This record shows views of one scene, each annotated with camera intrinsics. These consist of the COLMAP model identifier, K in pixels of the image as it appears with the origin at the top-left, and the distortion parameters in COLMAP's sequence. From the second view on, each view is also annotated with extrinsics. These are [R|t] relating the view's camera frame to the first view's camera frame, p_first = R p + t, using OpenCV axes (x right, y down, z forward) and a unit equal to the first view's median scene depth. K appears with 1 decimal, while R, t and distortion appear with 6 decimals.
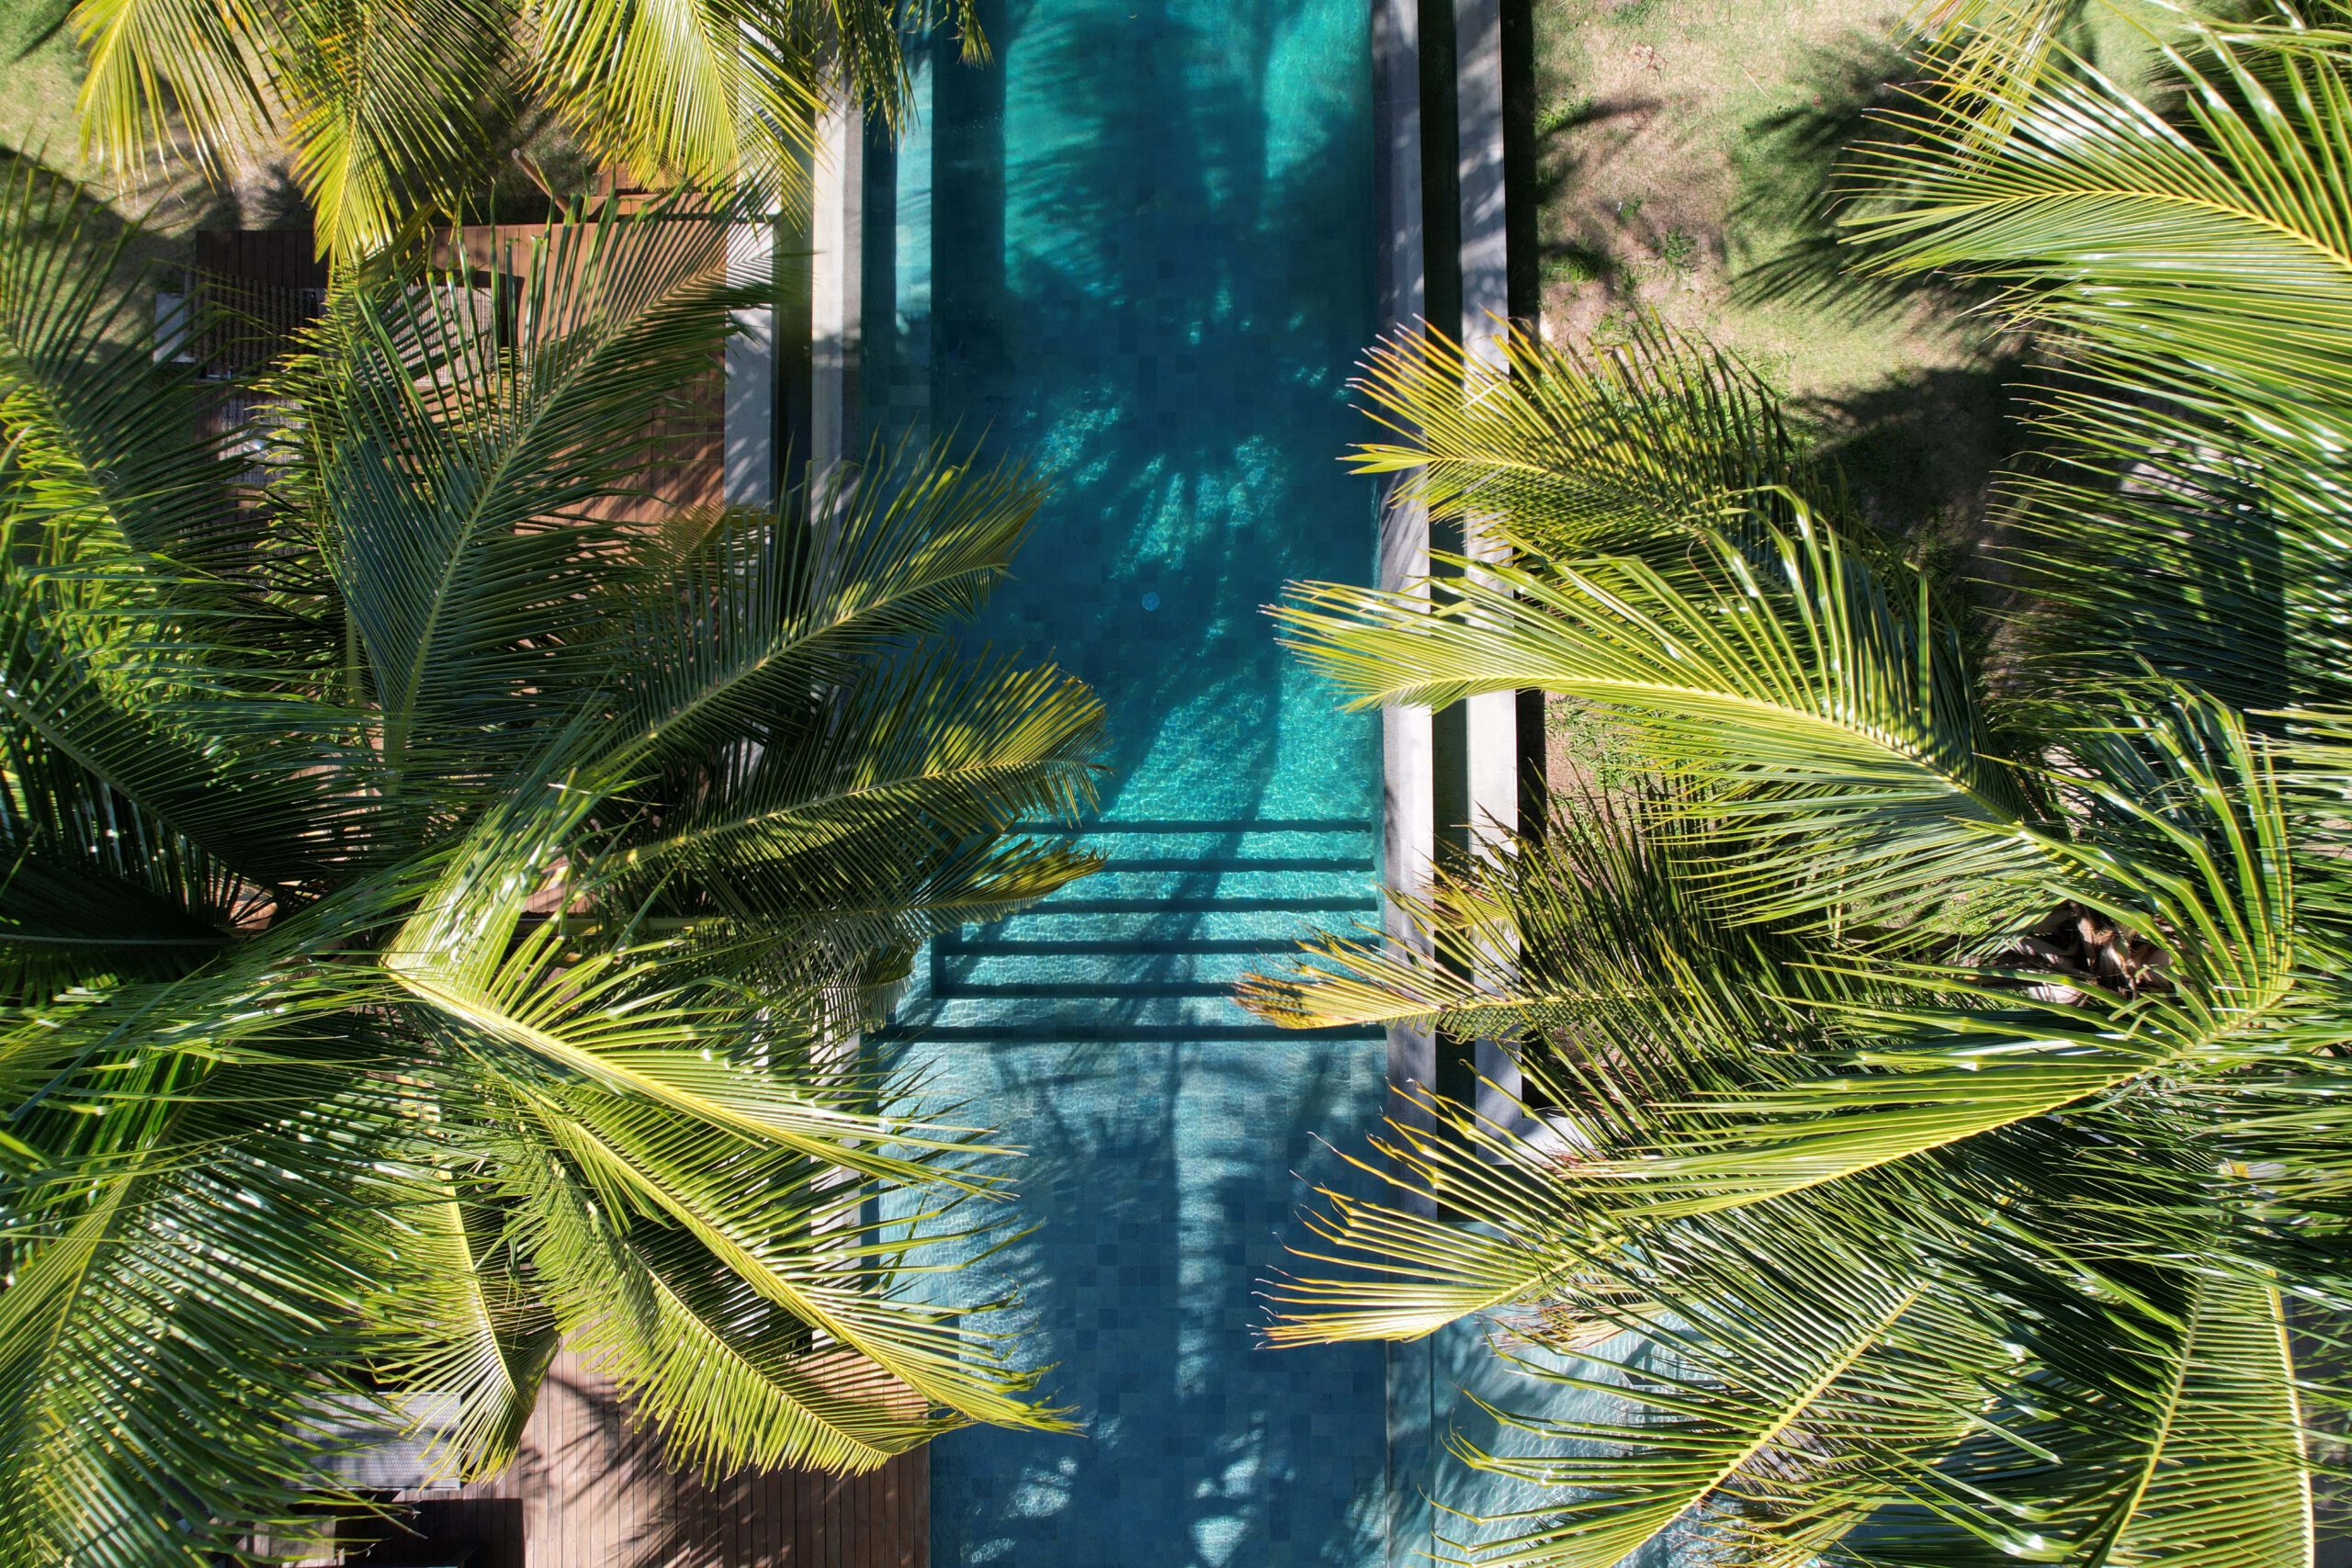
lens RADIAL K [[1487.4, 0, 1184.3], [0, 1487.4, 769.8], [0, 0, 1]] dist [-0.073667, 0.076836]
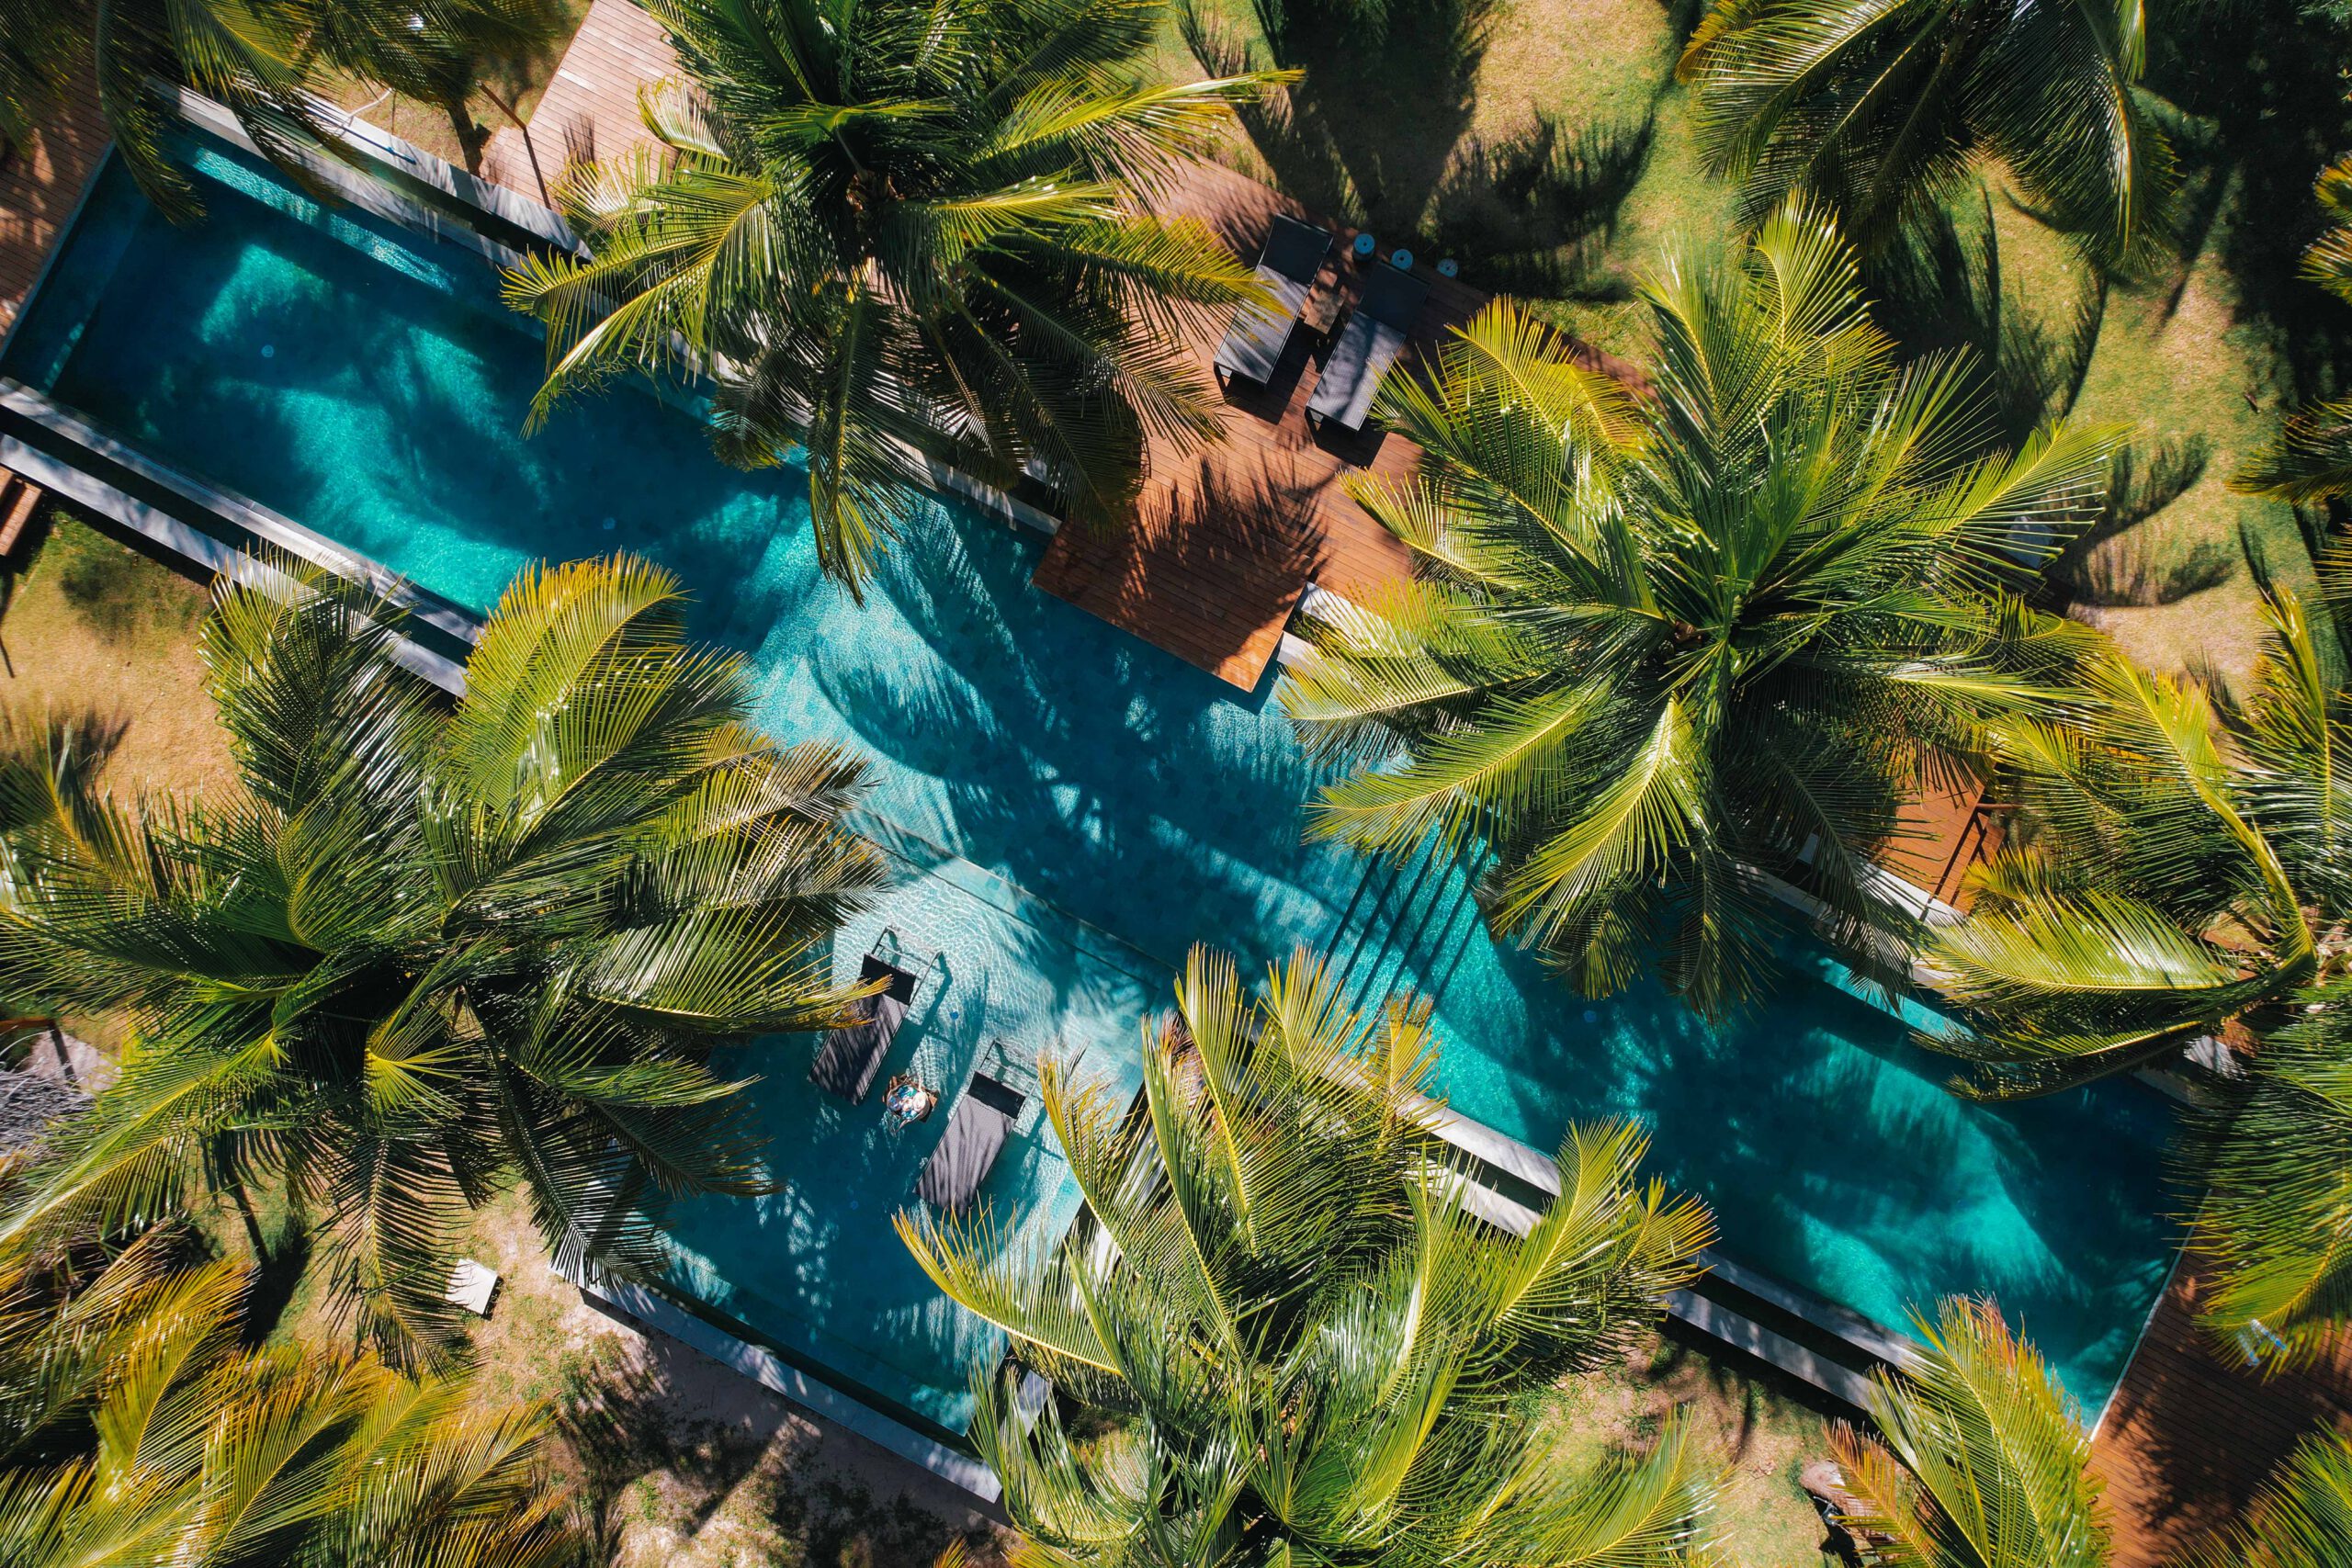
lens RADIAL K [[1487.4, 0, 1184.3], [0, 1487.4, 769.8], [0, 0, 1]] dist [-0.073667, 0.076836]
pose [[-0.455863, 0.889943, -0.013762, -0.041330], [-0.888657, -0.454231, 0.062951, 0.307902], [0.049772, 0.040927, 0.997922, -0.625755]]
